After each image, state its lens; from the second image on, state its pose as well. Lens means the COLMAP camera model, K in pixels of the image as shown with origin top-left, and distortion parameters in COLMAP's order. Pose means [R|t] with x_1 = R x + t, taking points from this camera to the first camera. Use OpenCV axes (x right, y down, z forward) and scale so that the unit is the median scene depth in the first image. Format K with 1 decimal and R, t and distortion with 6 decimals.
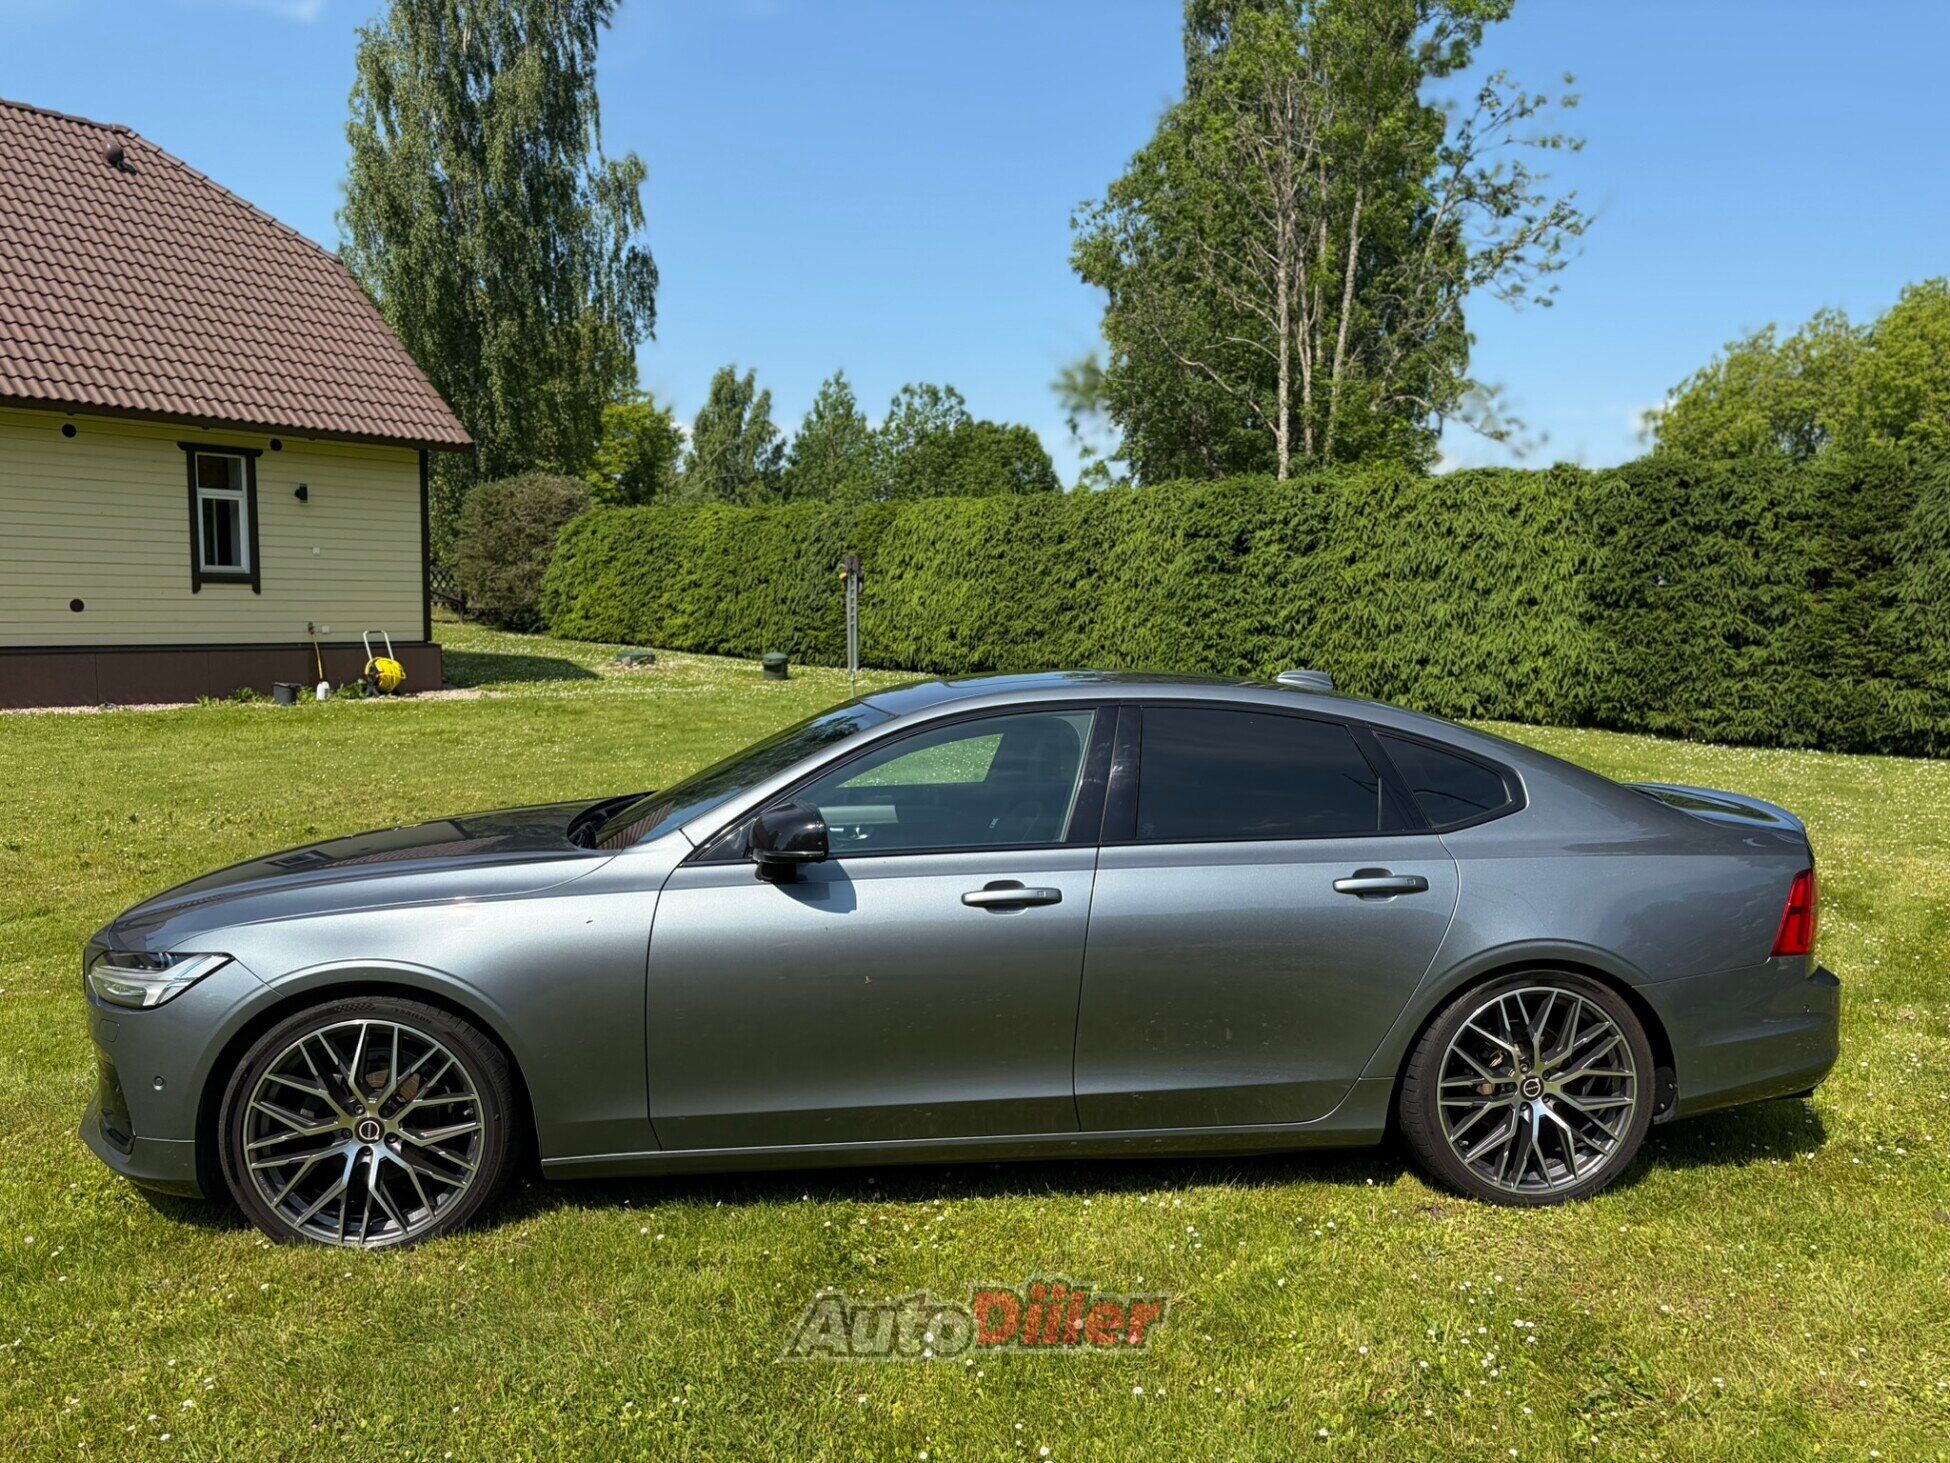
lens RADIAL K [[1475.4, 0, 968.8], [0, 1475.4, 729.1], [0, 0, 1]] dist [0.016316, -0.016513]
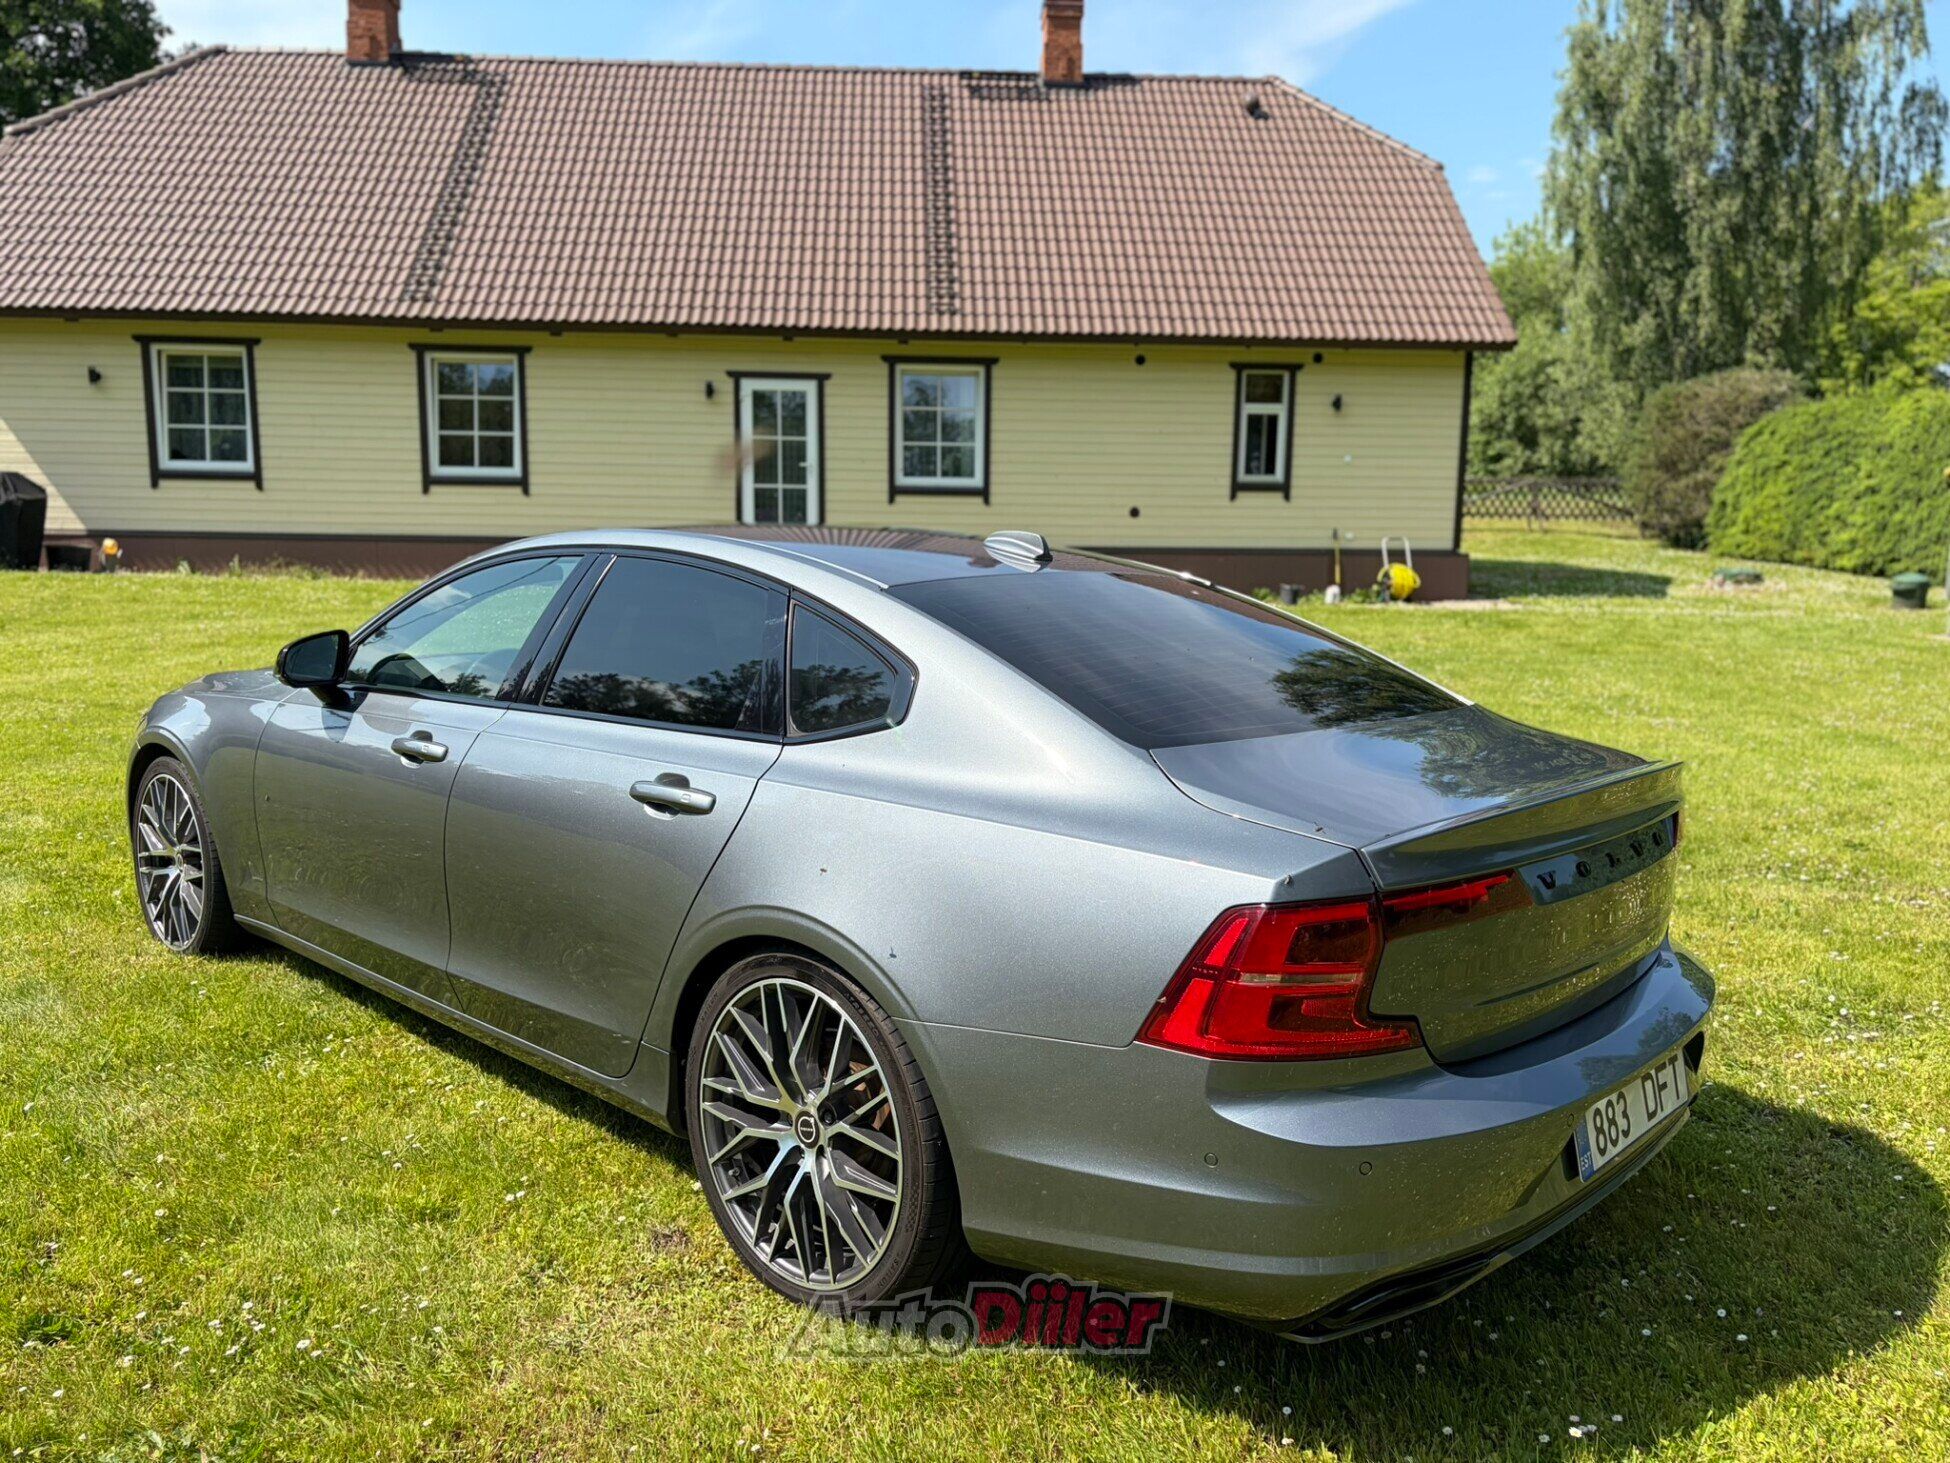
lens RADIAL K [[1475.4, 0, 976.0], [0, 1475.4, 735.7], [0, 0, 1]] dist [0.016316, -0.016513]
pose [[0.651383, 0.109294, -0.750837, 0.826453], [-0.067964, 0.993998, 0.085727, 0.002491], [0.755699, -0.004811, 0.654901, 0.562689]]
